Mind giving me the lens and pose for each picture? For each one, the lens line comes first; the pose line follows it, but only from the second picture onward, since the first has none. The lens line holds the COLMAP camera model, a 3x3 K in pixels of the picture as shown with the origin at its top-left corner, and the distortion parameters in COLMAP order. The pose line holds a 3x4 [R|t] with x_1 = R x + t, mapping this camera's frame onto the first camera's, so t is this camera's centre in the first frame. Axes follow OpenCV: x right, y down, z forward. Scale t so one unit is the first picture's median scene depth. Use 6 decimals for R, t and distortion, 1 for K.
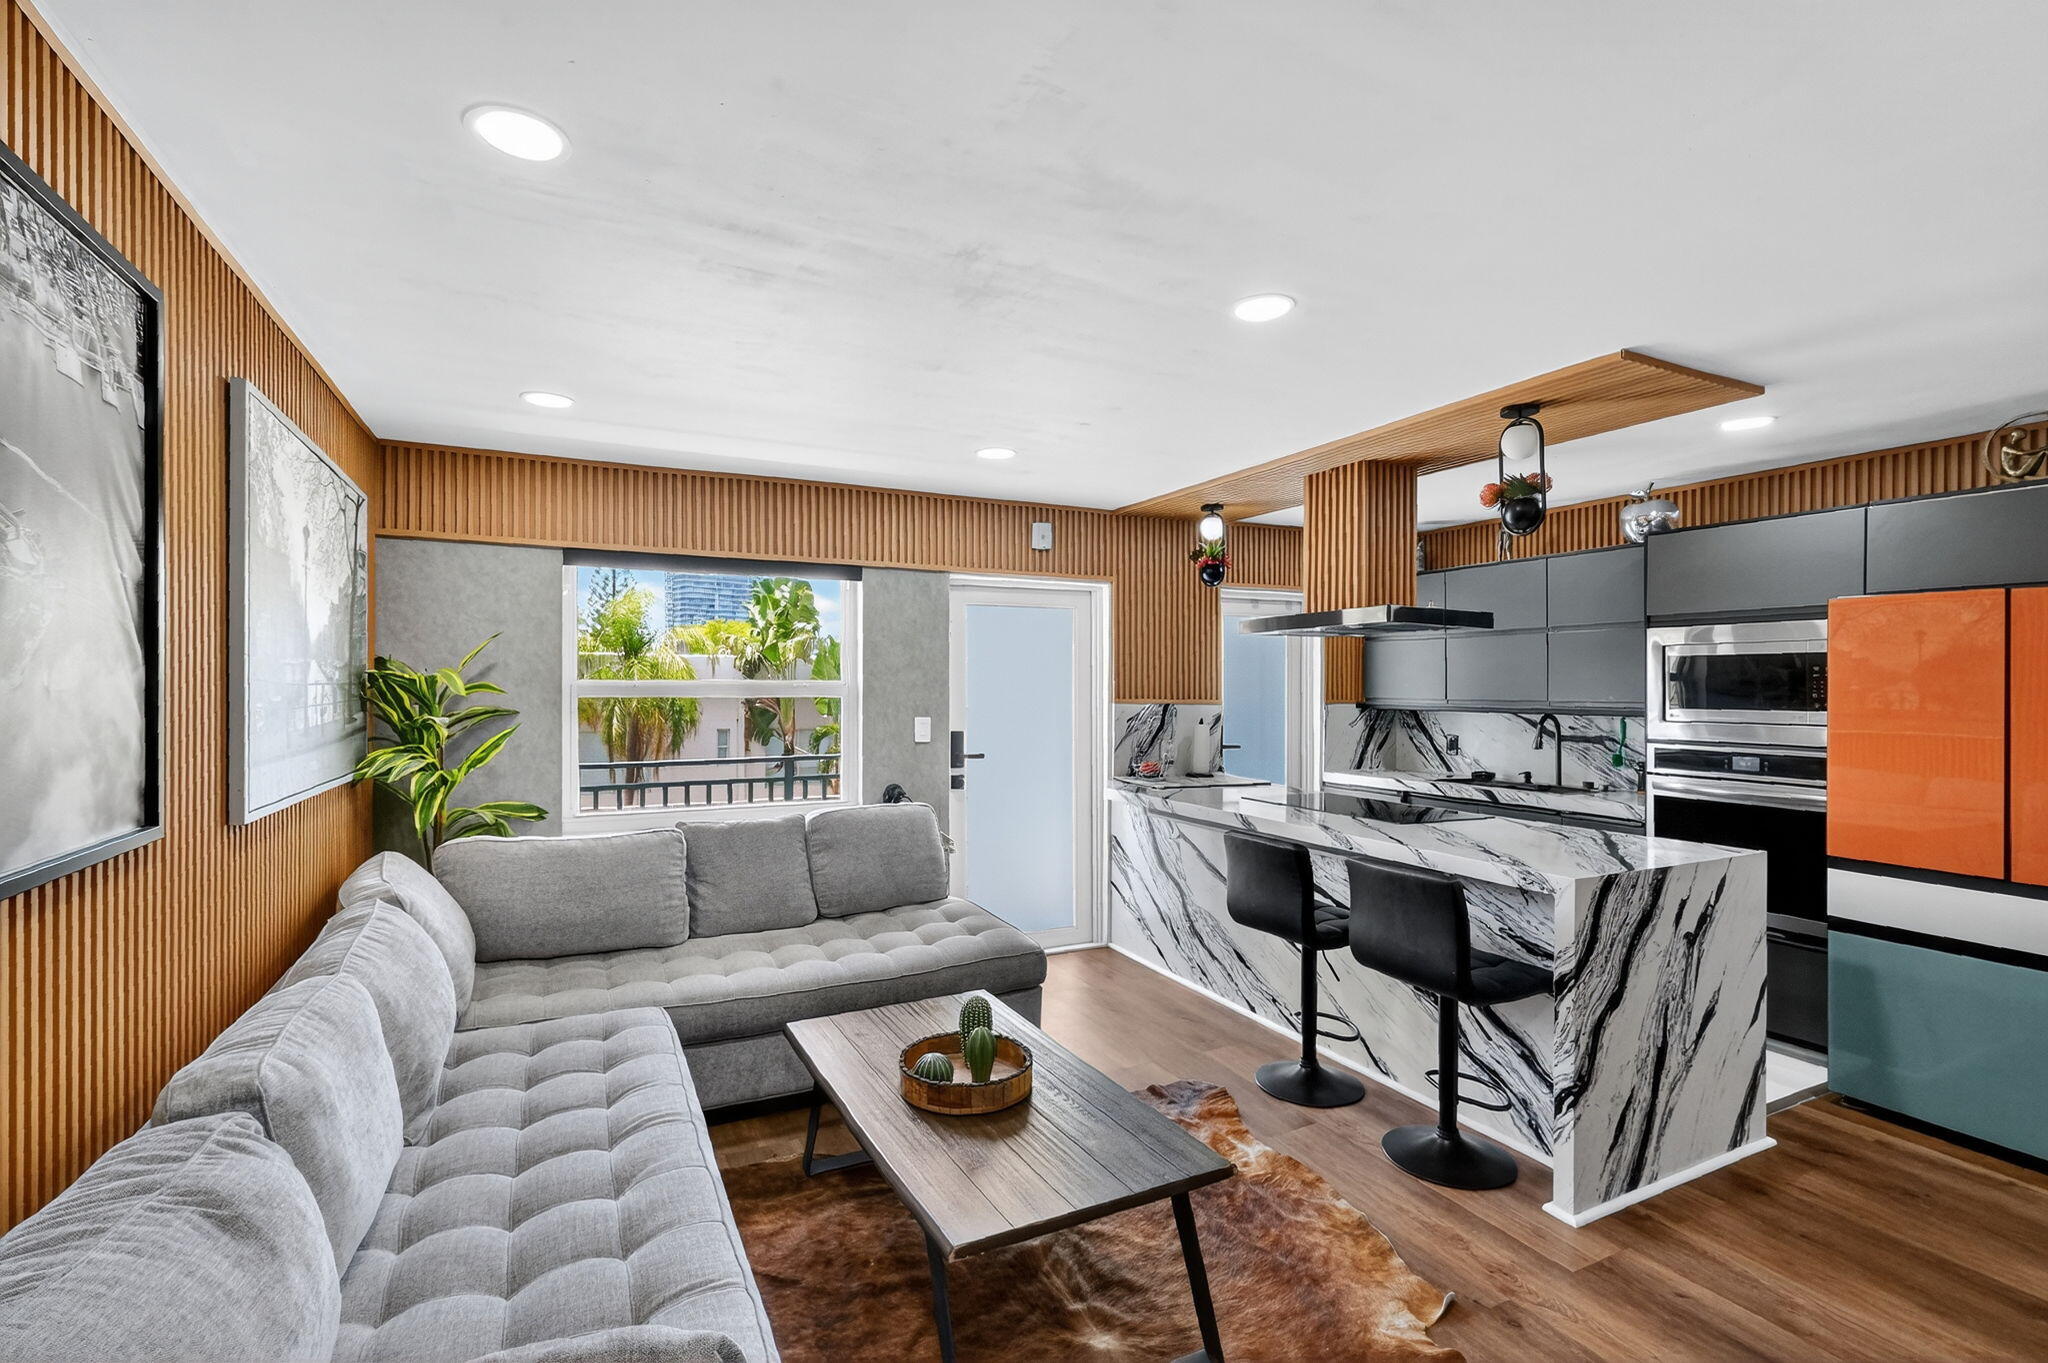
lens RADIAL K [[910.4, 0, 1020.5], [0, 910.4, 696.1], [0, 0, 1]] dist [-0.000859, -0.001929]
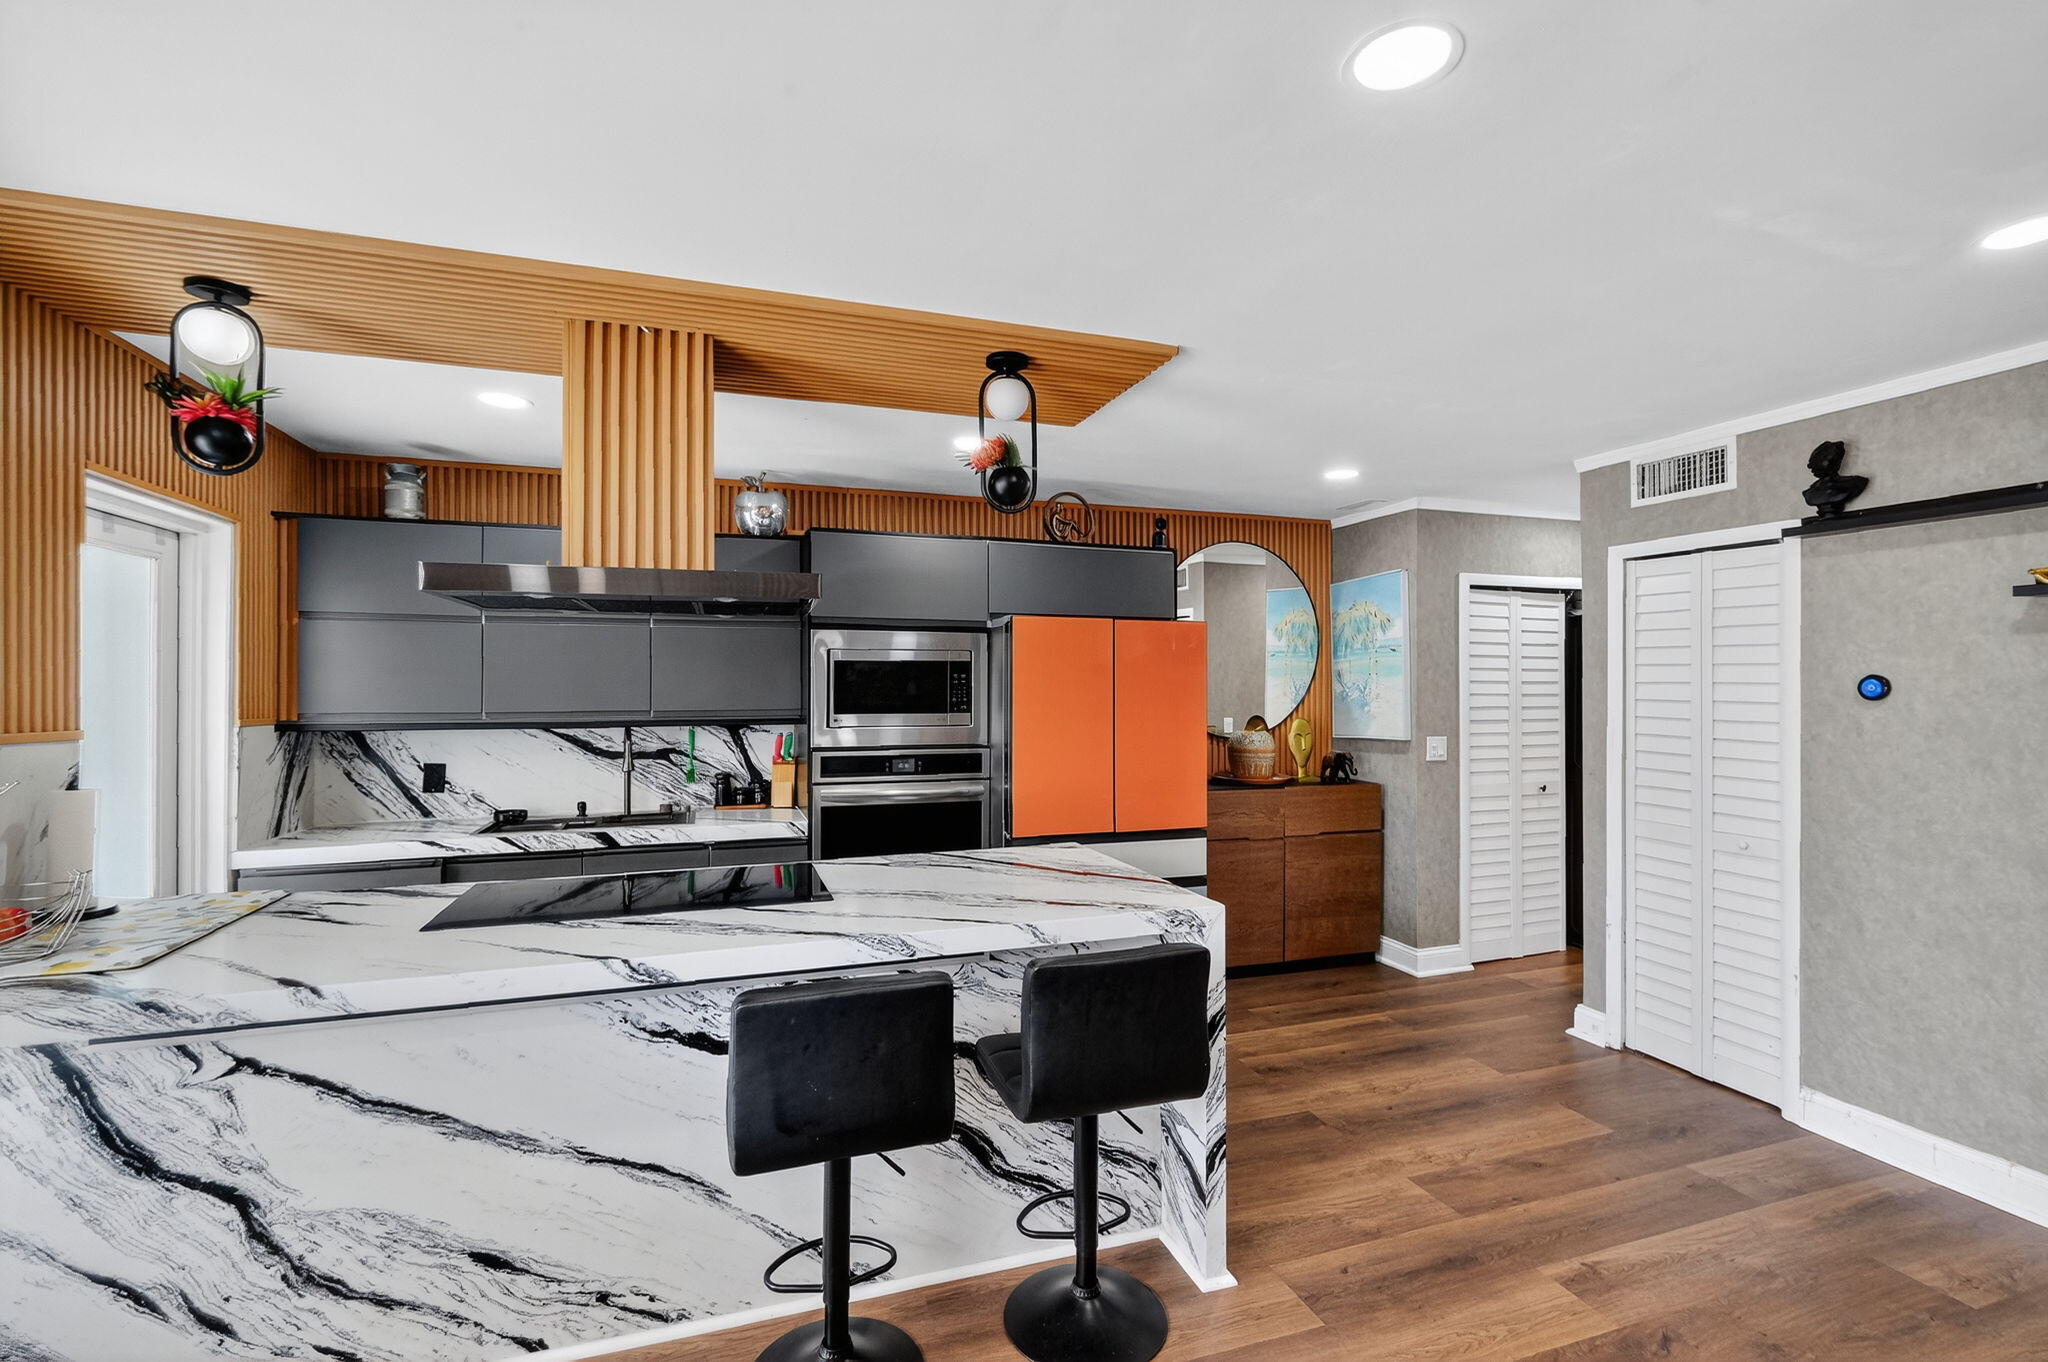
lens RADIAL K [[910.4, 0, 1003.7], [0, 910.4, 678.4], [0, 0, 1]] dist [-0.000859, -0.001929]
pose [[0.127327, 0.007515, 0.991832, -0.208818], [0.011279, 0.999896, -0.009024, -0.014224], [-0.991797, 0.012336, 0.127229, 0.688988]]
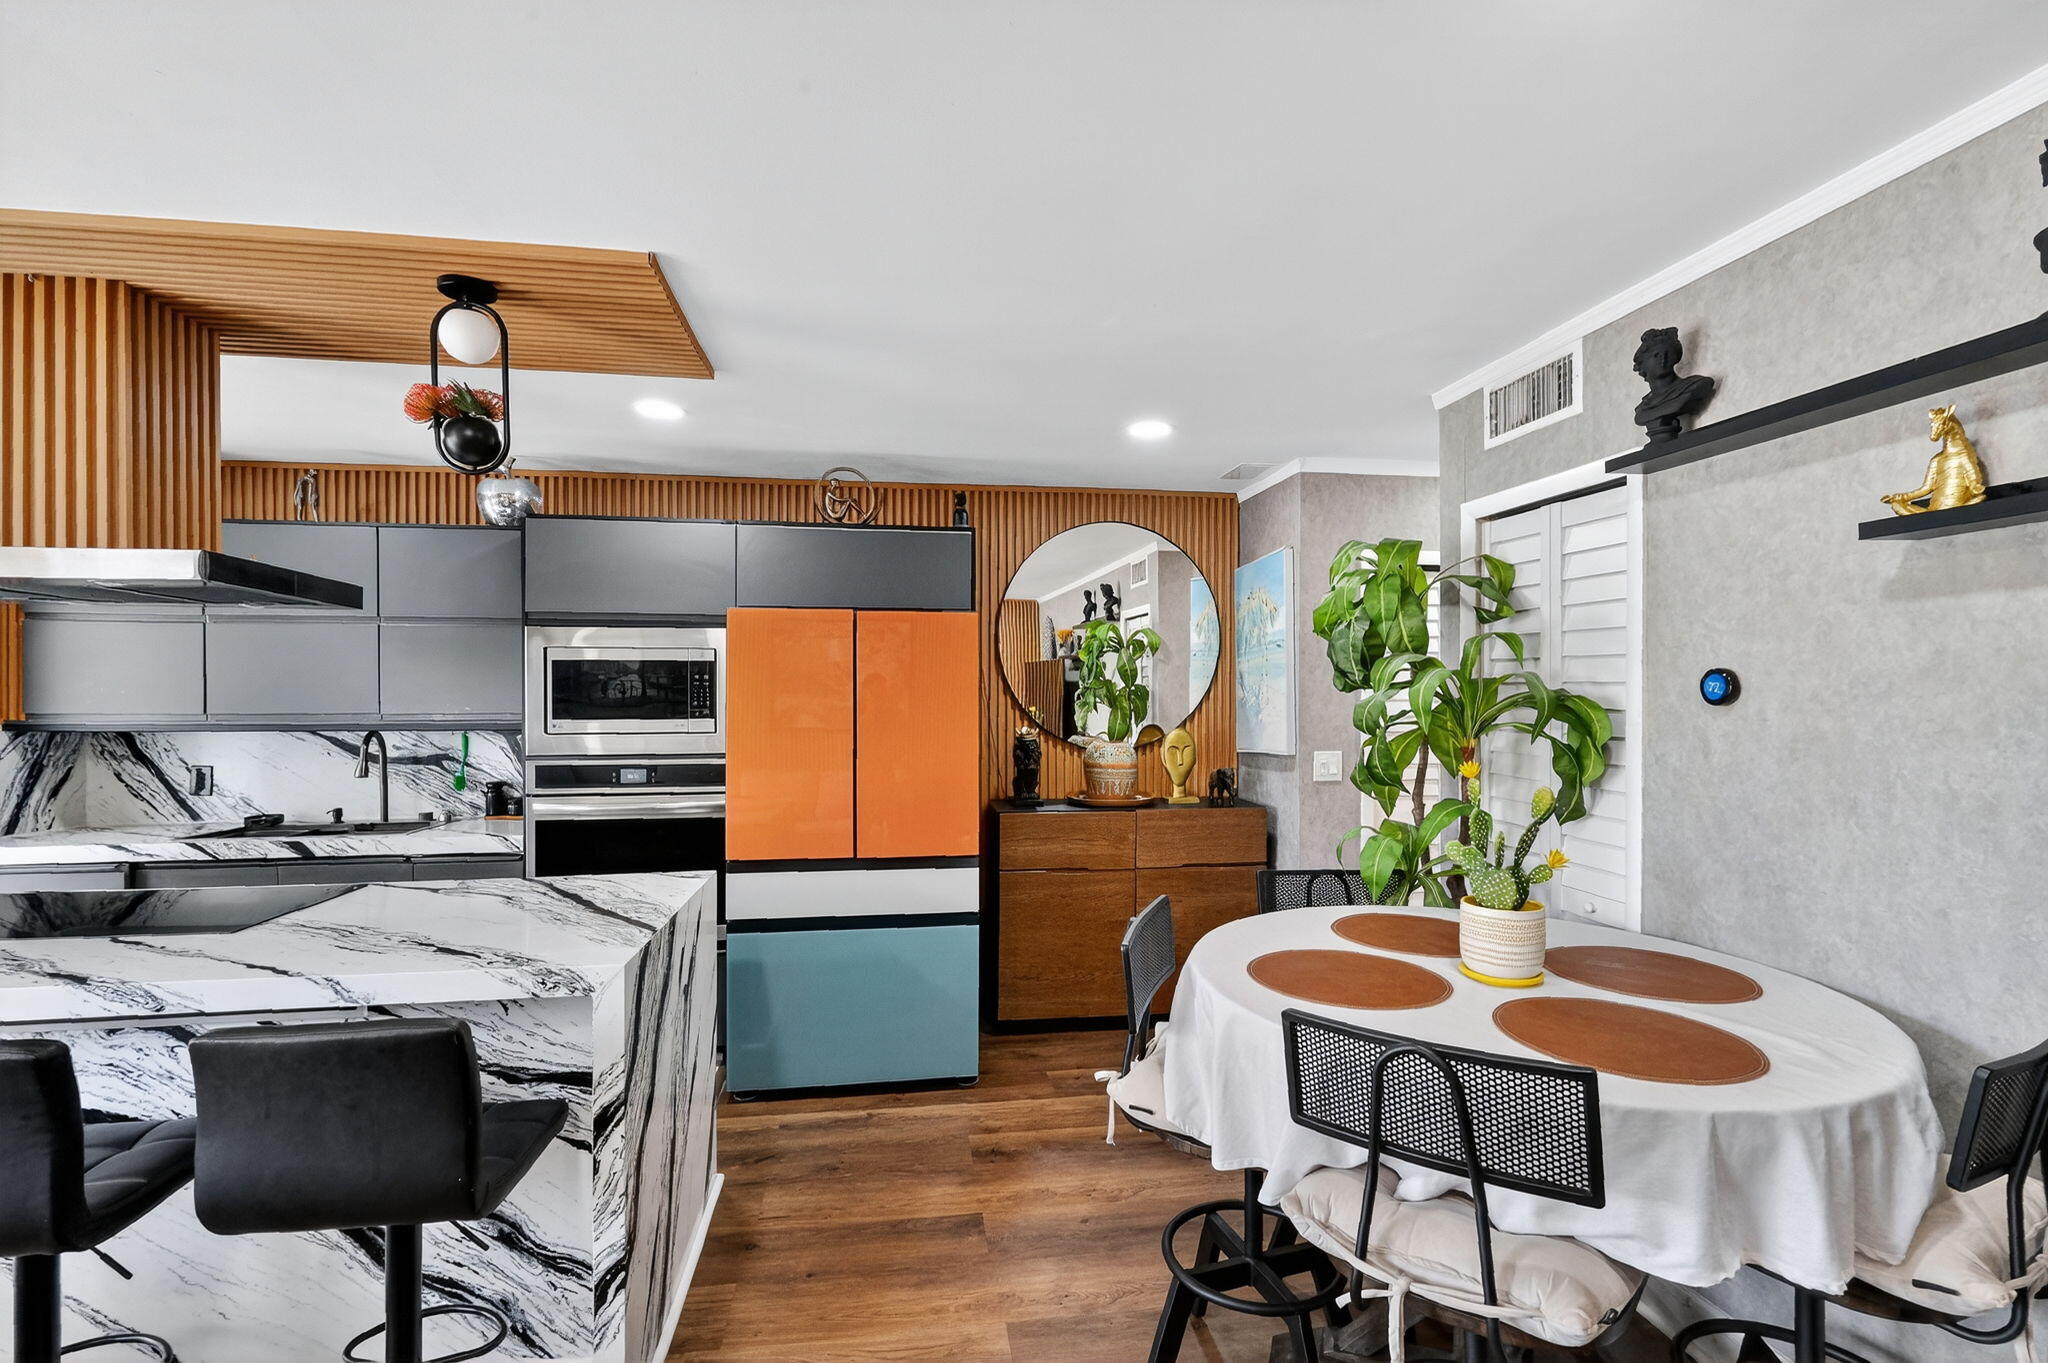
lens RADIAL K [[910.4, 0, 1020.6], [0, 910.4, 701.0], [0, 0, 1]] dist [-0.000859, -0.001929]
pose [[0.297570, -0.006795, 0.954676, 0.015128], [0.009644, 0.999945, 0.004111, -0.003622], [-0.954651, 0.007984, 0.297619, 0.306008]]
